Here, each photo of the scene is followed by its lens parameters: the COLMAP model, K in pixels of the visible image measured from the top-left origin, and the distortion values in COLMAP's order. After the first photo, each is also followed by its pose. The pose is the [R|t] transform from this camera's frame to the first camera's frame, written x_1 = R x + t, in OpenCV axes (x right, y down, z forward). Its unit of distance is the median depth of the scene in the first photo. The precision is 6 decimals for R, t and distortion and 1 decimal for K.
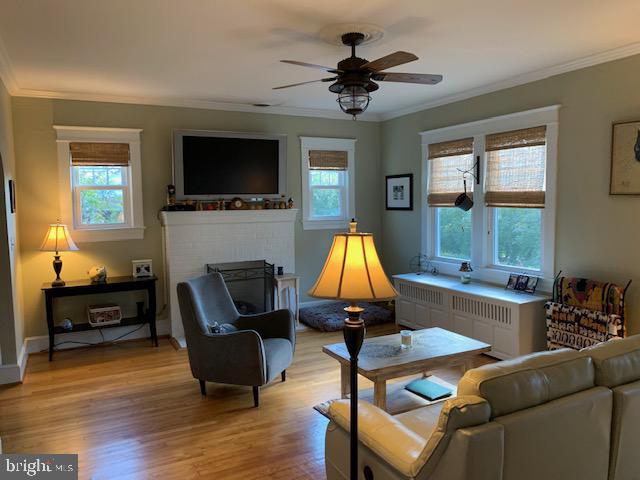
lens RADIAL K [[491.2, 0, 314.9], [0, 491.2, 239.8], [0, 0, 1]] dist [0.034749, -0.037984]
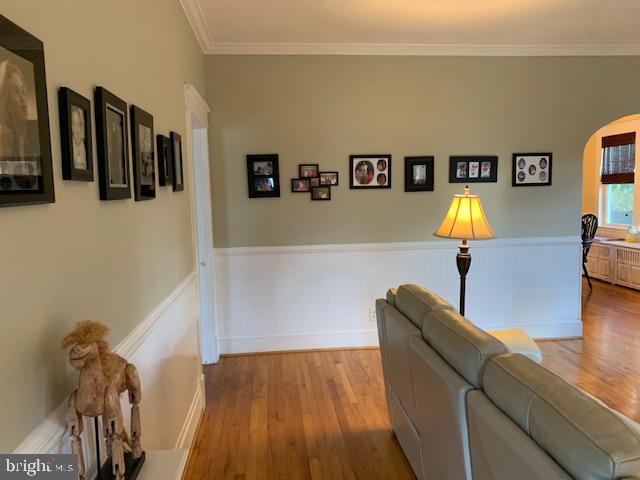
lens RADIAL K [[491.2, 0, 317.8], [0, 491.2, 240.1], [0, 0, 1]] dist [0.034749, -0.037984]
pose [[-0.371621, 0.121274, -0.920430, 0.603750], [-0.046566, 0.987748, 0.148945, -0.033975], [0.927216, 0.098211, -0.361421, 0.427880]]
